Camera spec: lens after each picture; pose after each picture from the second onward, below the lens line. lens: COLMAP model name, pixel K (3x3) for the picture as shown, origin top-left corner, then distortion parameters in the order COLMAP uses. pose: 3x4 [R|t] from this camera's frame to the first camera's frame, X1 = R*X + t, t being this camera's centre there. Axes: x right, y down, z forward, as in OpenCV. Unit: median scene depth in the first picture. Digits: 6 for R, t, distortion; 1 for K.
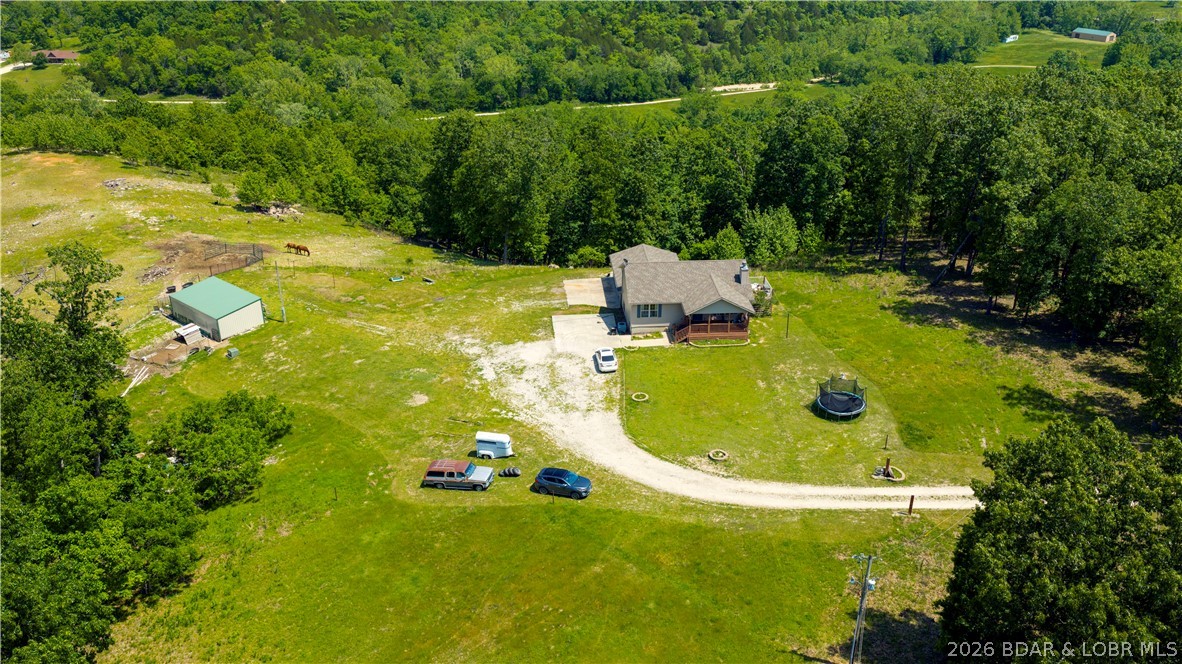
lens RADIAL K [[985.0, 0, 591.0], [0, 985.0, 332.0], [0, 0, 1]] dist [0.029583, -0.003013]
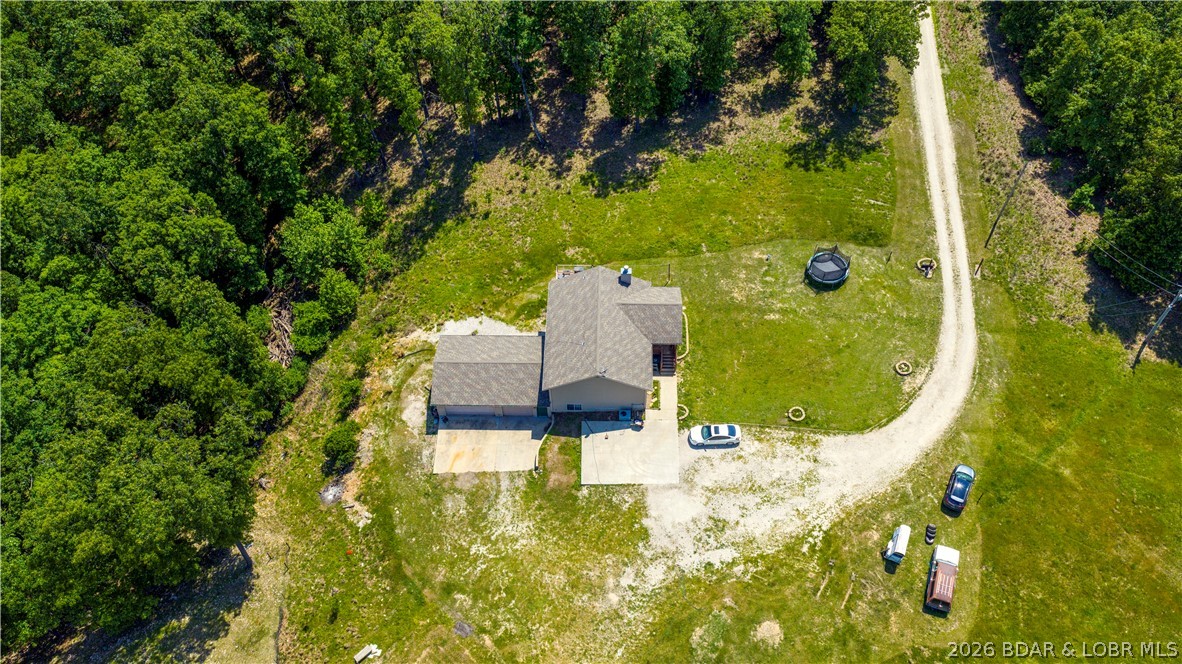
lens RADIAL K [[985.0, 0, 591.0], [0, 985.0, 332.0], [0, 0, 1]] dist [0.029583, -0.003013]
pose [[0.092693, -0.802300, 0.589680, -0.287406], [0.443290, 0.563552, 0.697068, -0.449346], [-0.891573, 0.196786, 0.407889, 0.415939]]
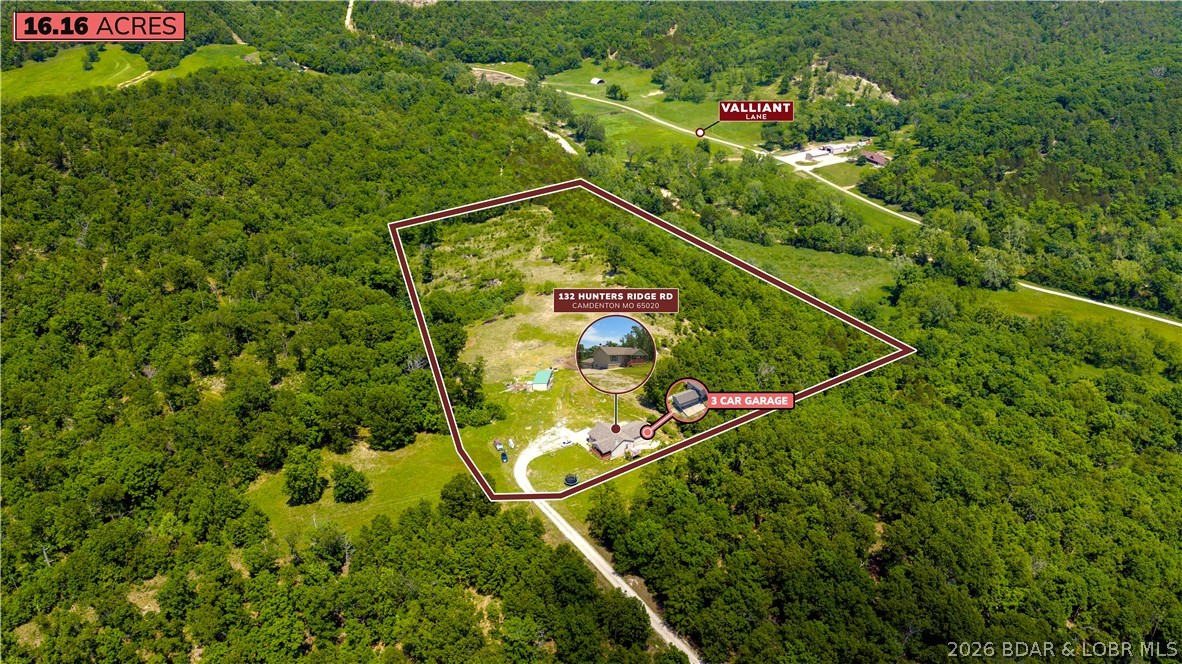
lens RADIAL K [[985.0, 0, 591.0], [0, 985.0, 332.0], [0, 0, 1]] dist [0.029583, -0.003013]
pose [[0.543359, 0.379480, -0.748836, 1.458134], [-0.365032, 0.910062, 0.196314, -0.604144], [0.755984, 0.166680, 0.633013, -0.681125]]
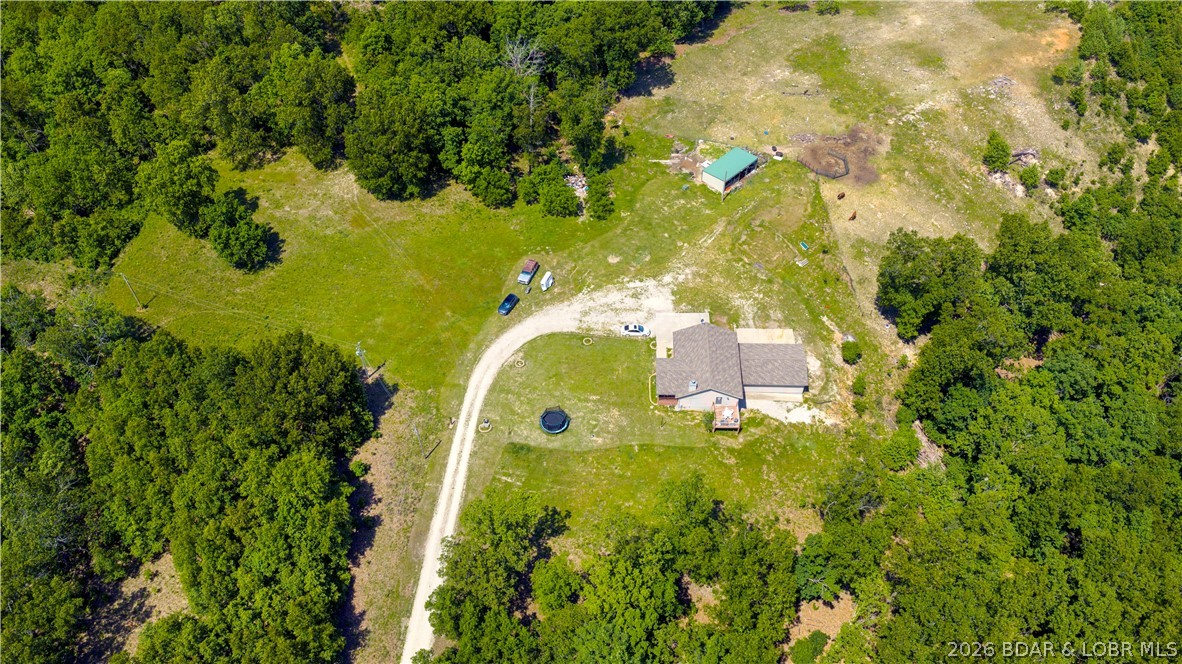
lens RADIAL K [[985.0, 0, 591.0], [0, 985.0, 332.0], [0, 0, 1]] dist [0.029583, -0.003013]
pose [[-0.091900, 0.766459, -0.635684, 0.657288], [-0.424569, 0.547290, 0.721259, -0.693019], [0.900719, 0.336176, 0.275119, 0.278380]]
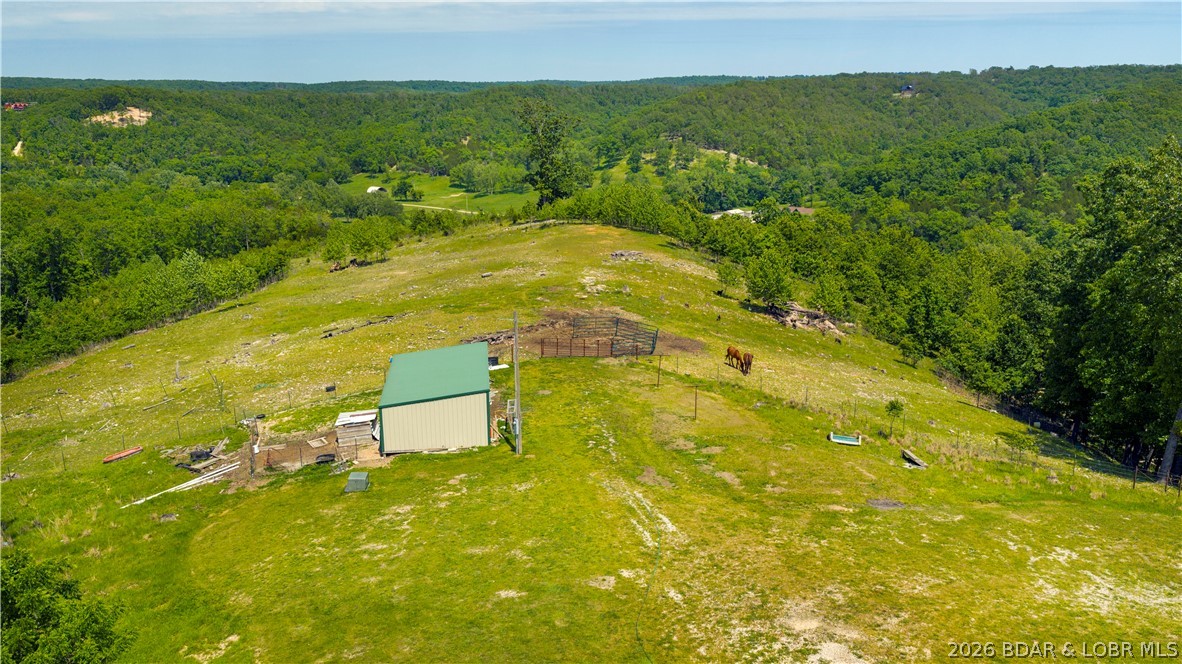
lens RADIAL K [[985.0, 0, 591.0], [0, 985.0, 332.0], [0, 0, 1]] dist [0.029583, -0.003013]
pose [[0.733882, 0.155730, -0.661184, -0.000299], [-0.282736, 0.955072, -0.088873, -0.022207], [0.617638, 0.252163, 0.744941, 0.461664]]
